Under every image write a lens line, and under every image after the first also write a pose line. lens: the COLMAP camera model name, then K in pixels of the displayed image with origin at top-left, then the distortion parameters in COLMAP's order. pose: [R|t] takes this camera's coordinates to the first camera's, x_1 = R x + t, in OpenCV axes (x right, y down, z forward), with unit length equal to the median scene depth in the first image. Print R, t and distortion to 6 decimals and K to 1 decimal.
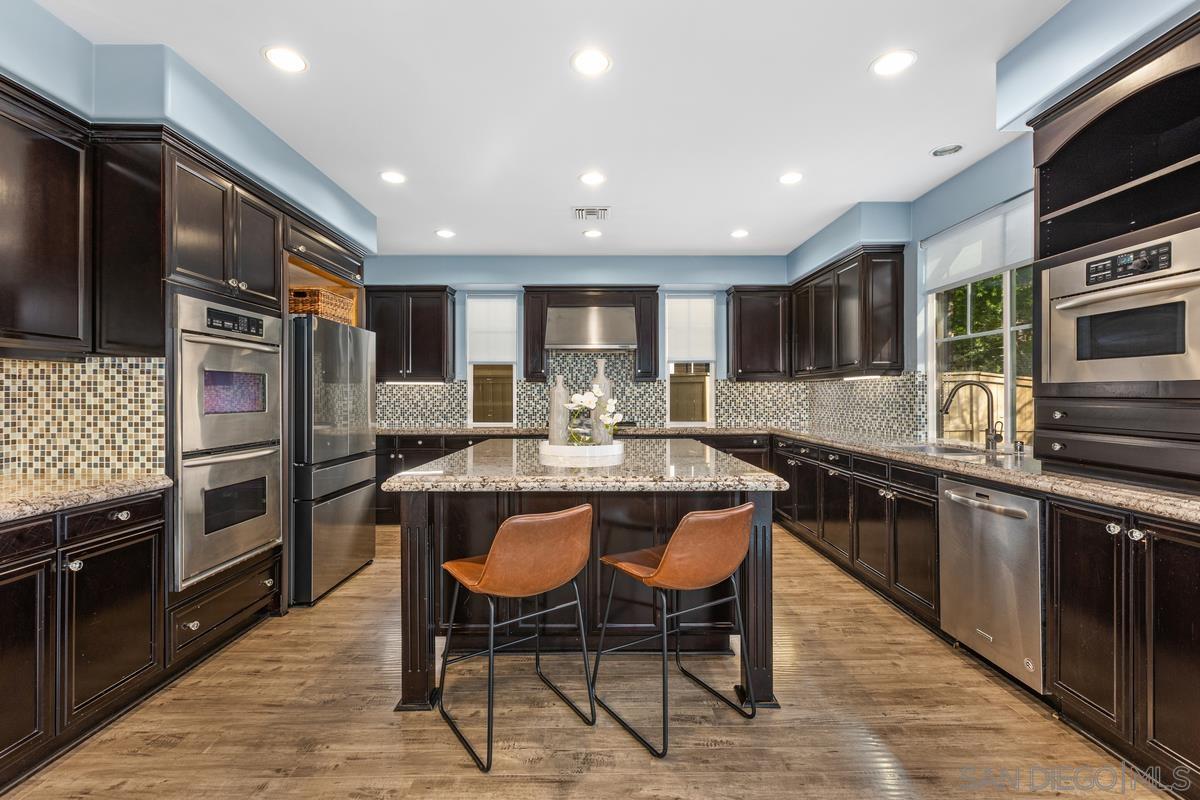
lens RADIAL K [[535.3, 0, 598.0], [0, 535.3, 398.0], [0, 0, 1]] dist [0.003887, 0.000554]
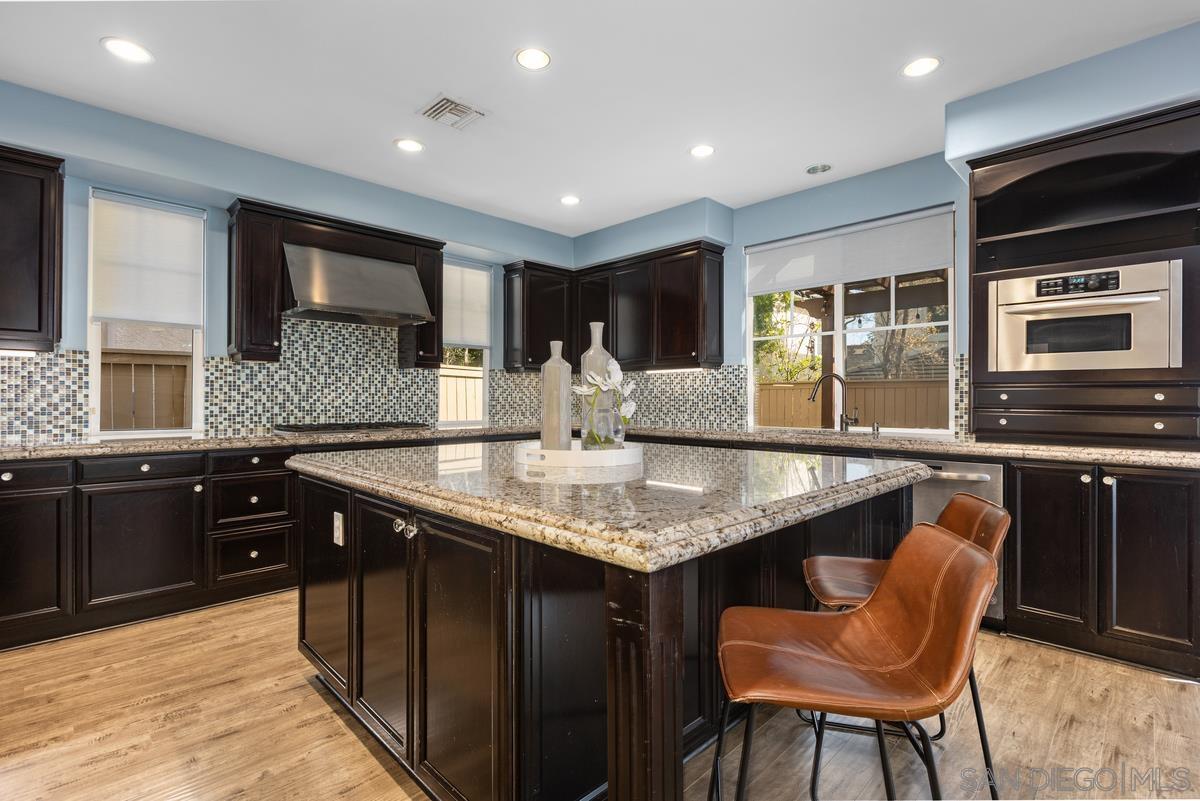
lens RADIAL K [[554.8, 0, 601.2], [0, 554.8, 398.8], [0, 0, 1]] dist [-0.003198, -0.000058]
pose [[0.713218, 0.003190, 0.700935, -0.383457], [-0.000369, 0.999991, -0.004175, 0.022119], [-0.700942, 0.002719, 0.713213, 0.378604]]
